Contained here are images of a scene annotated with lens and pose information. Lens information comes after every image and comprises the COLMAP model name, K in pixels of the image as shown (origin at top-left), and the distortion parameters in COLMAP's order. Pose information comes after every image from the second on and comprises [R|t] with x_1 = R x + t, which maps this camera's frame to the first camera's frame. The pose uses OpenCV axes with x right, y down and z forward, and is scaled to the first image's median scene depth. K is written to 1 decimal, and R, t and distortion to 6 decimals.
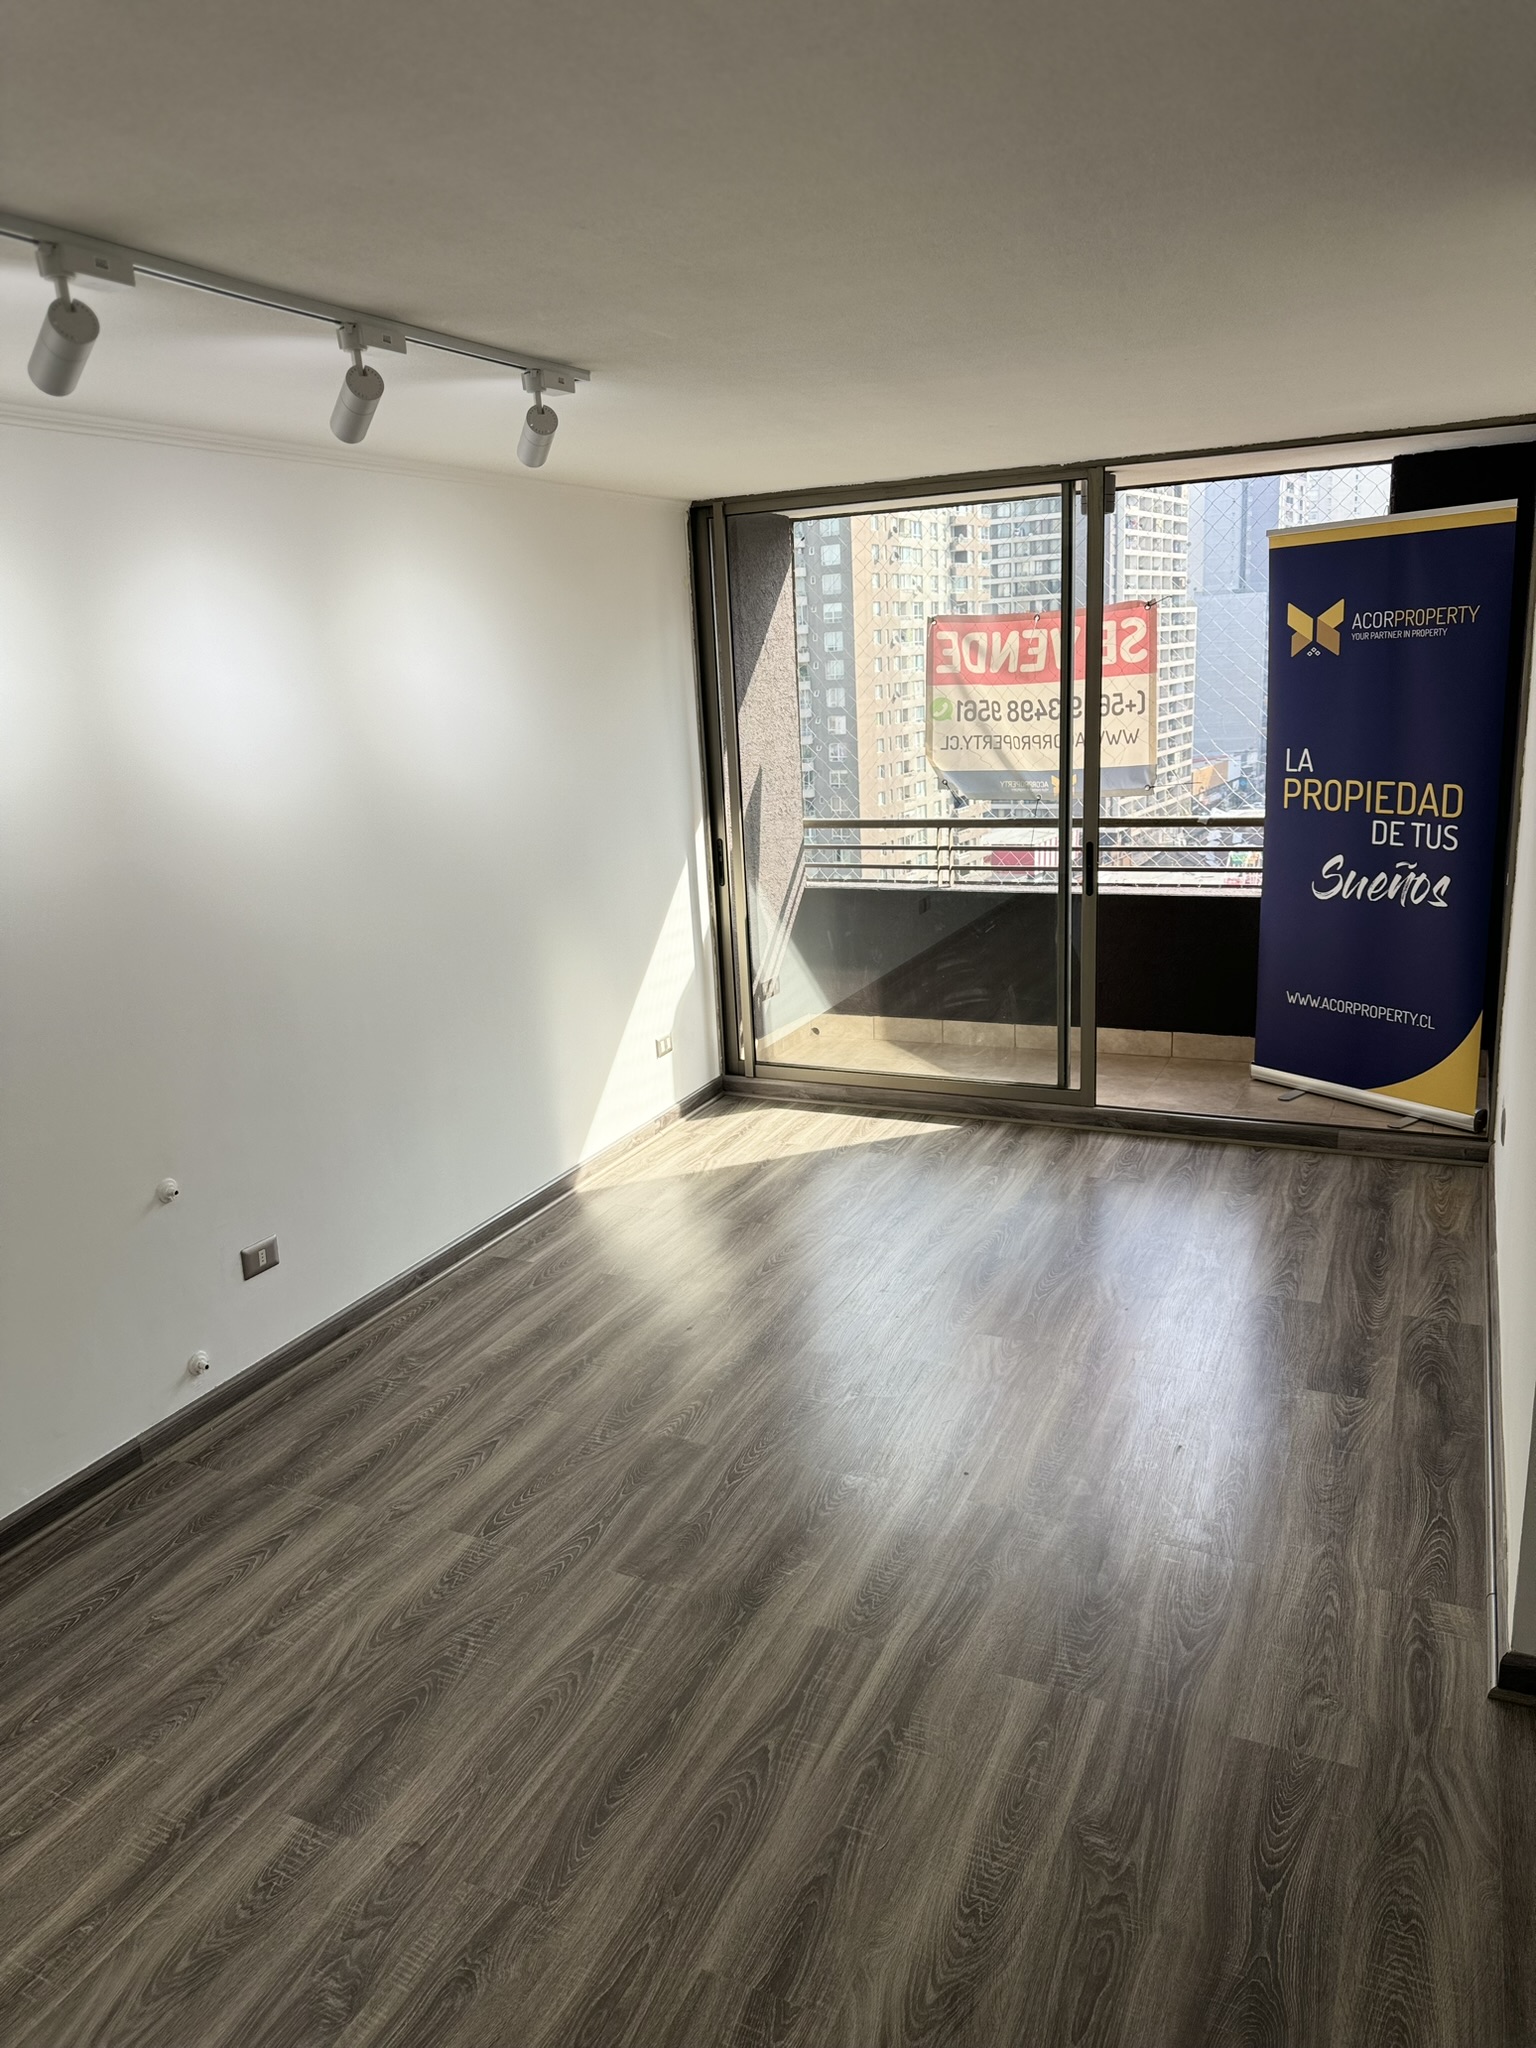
lens RADIAL K [[1450.1, 0, 760.1], [0, 1450.1, 1038.3], [0, 0, 1]] dist [0.051241, -0.059226]
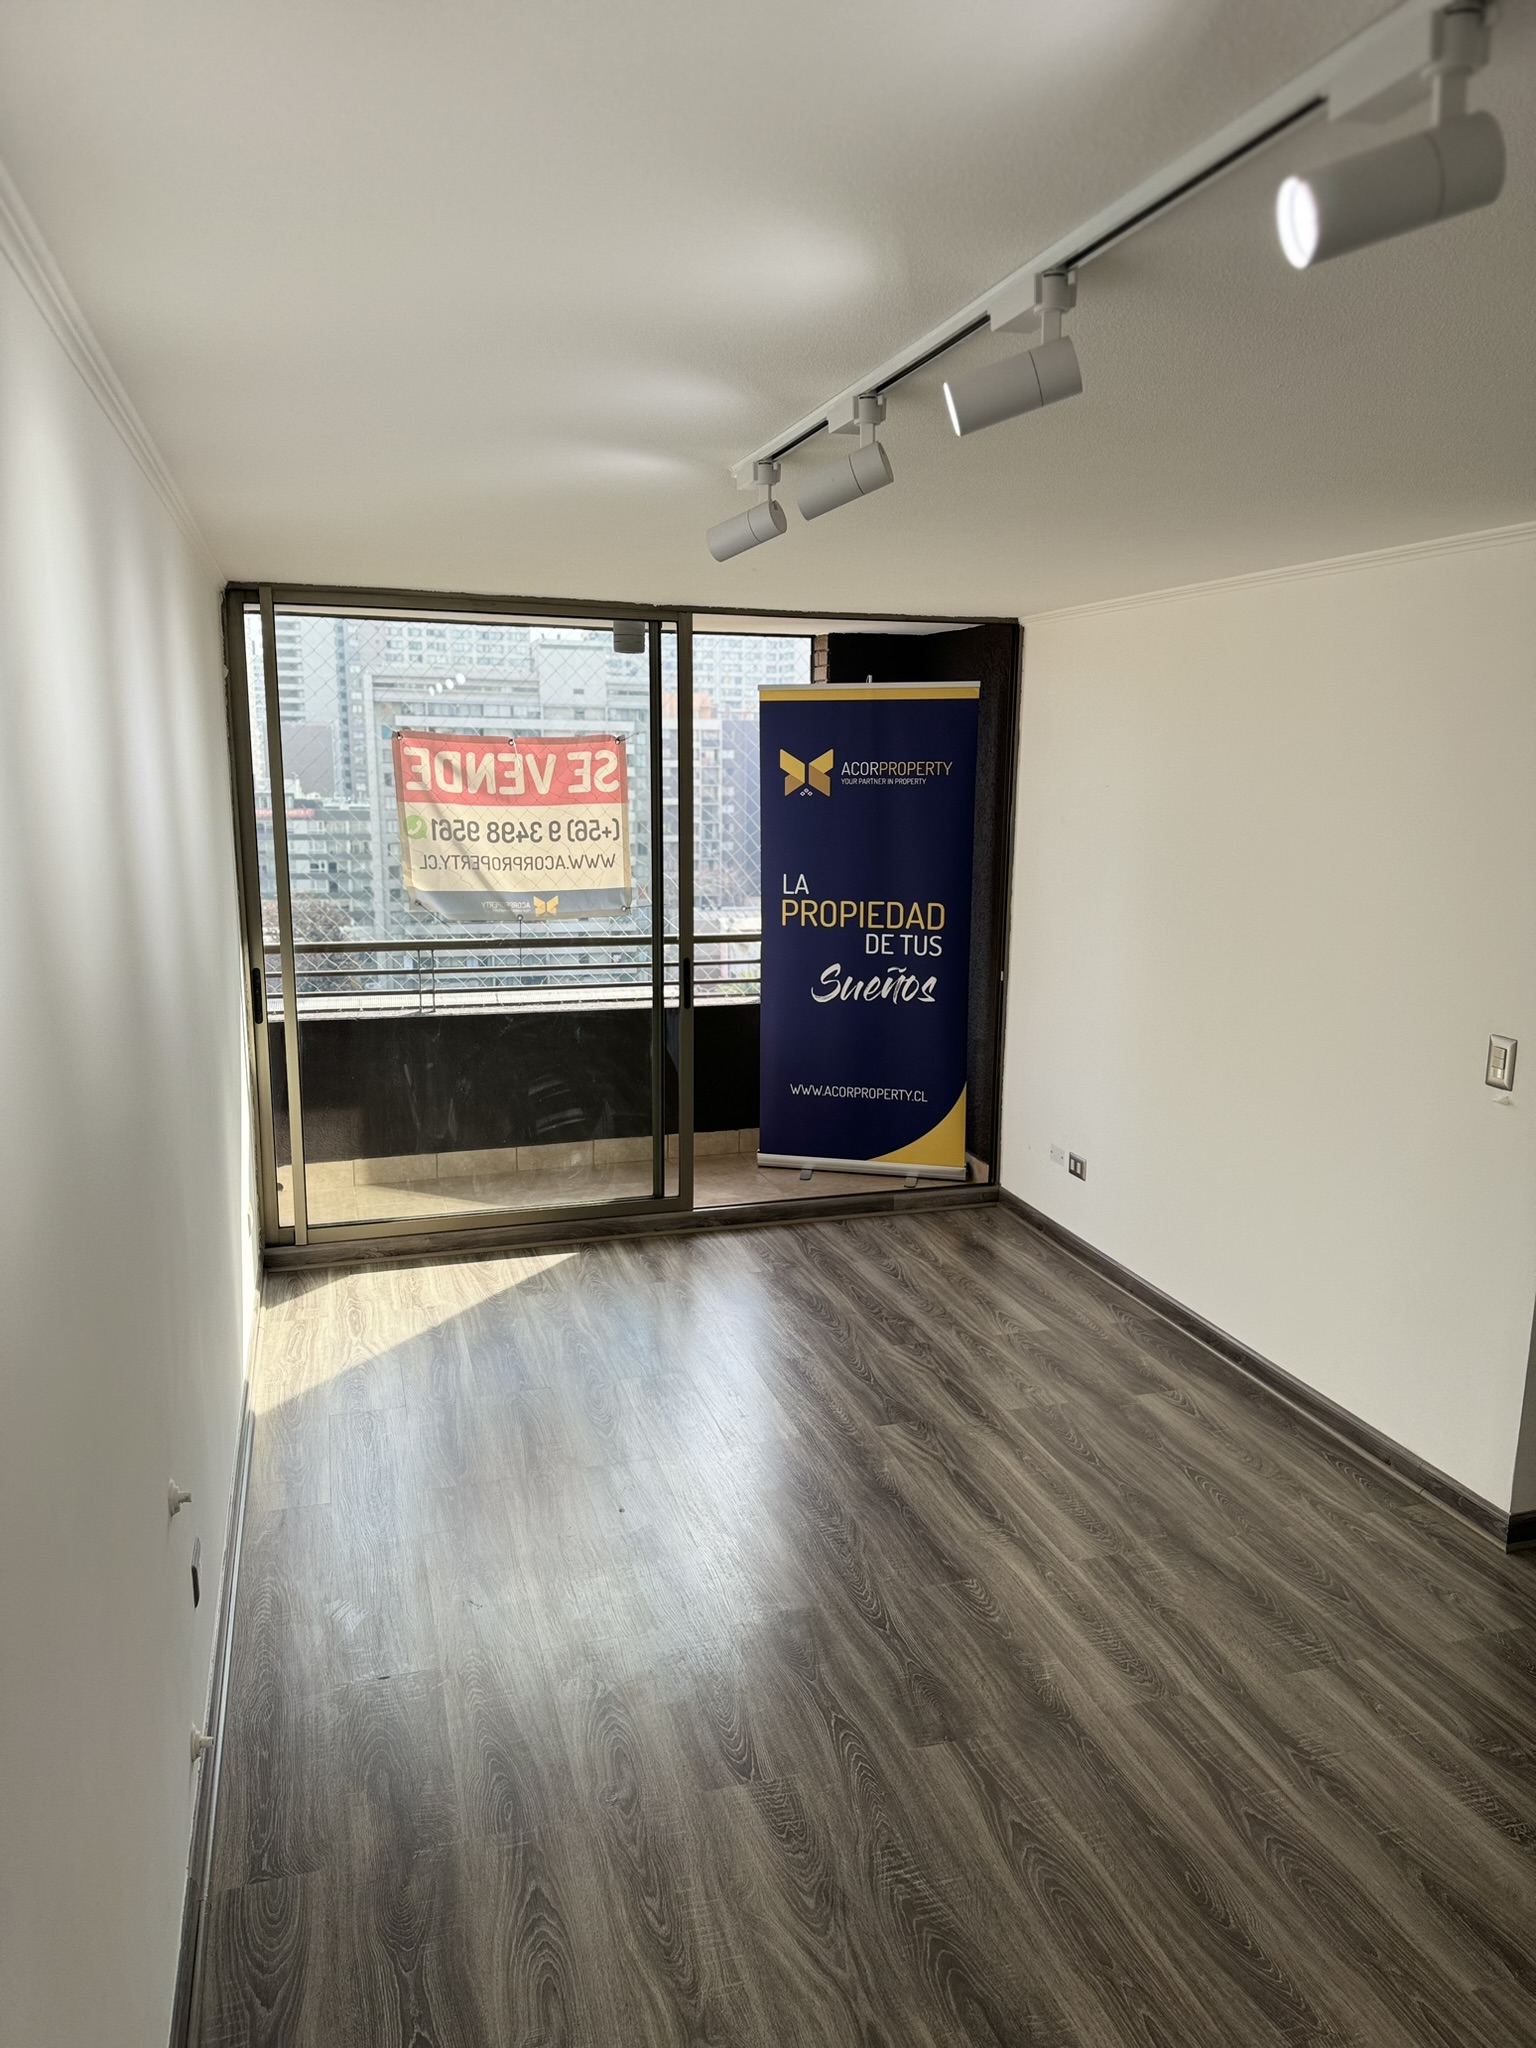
lens RADIAL K [[1450.1, 0, 785.1], [0, 1450.1, 1033.3], [0, 0, 1]] dist [0.051241, -0.059226]
pose [[0.733230, -0.067378, 0.676634, -0.627310], [0.126886, 0.991158, -0.038802, -0.045463], [-0.668037, 0.114306, 0.735296, 0.272545]]
